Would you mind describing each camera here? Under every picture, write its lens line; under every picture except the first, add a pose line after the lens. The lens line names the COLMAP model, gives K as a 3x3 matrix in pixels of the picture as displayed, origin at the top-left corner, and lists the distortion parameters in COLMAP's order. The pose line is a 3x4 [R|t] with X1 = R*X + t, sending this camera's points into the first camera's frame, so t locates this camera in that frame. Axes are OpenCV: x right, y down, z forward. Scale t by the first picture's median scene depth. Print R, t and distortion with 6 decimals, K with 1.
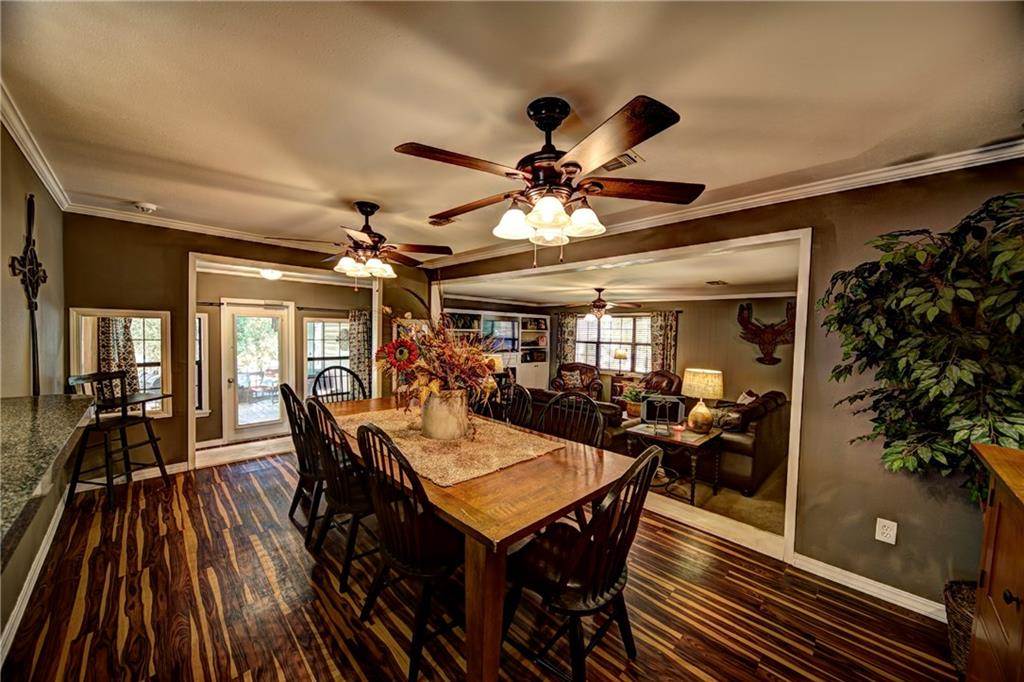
lens RADIAL K [[367.3, 0, 515.1], [0, 367.3, 342.6], [0, 0, 1]] dist [-0.000401, 0.000003]
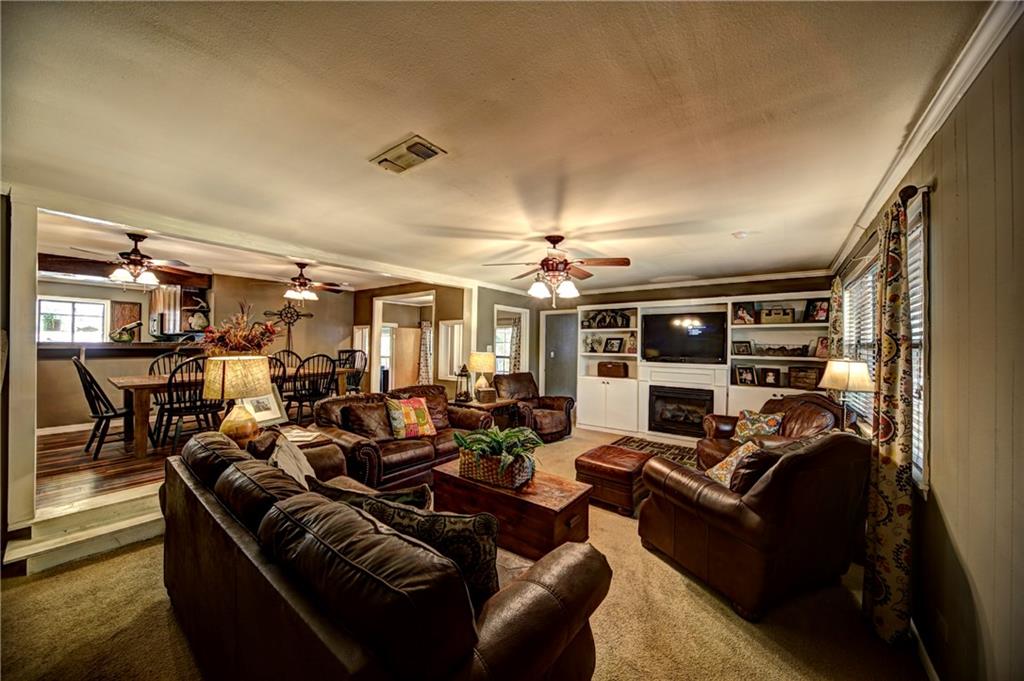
lens RADIAL K [[363.4, 0, 512.0], [0, 363.4, 340.5], [0, 0, 1]] dist [-0.000449, 0.000020]
pose [[0.139520, -0.029955, -0.989766, 0.572155], [-0.038187, 0.998636, -0.035606, 0.023117], [0.989483, 0.042764, 0.138186, 0.654021]]
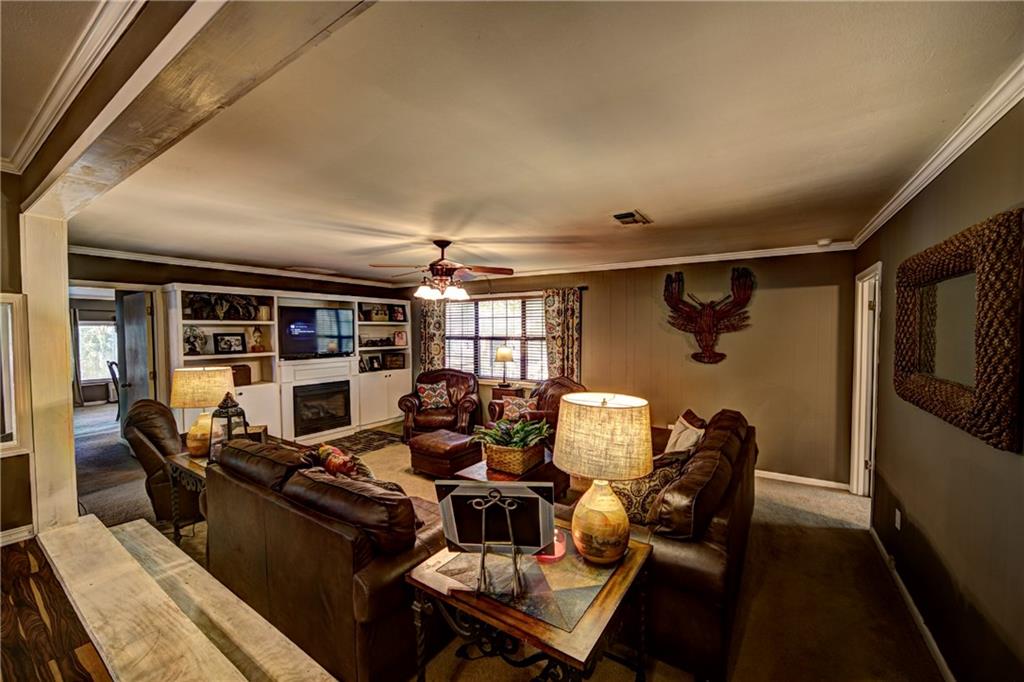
lens RADIAL K [[397.2, 0, 512.0], [0, 397.2, 341.0], [0, 0, 1]] dist [0.000156, -0.000007]
pose [[0.980441, -0.029371, 0.194608, 0.159897], [0.029413, 0.999564, 0.002674, 0.005659], [-0.194601, 0.003102, 0.980878, 0.287476]]
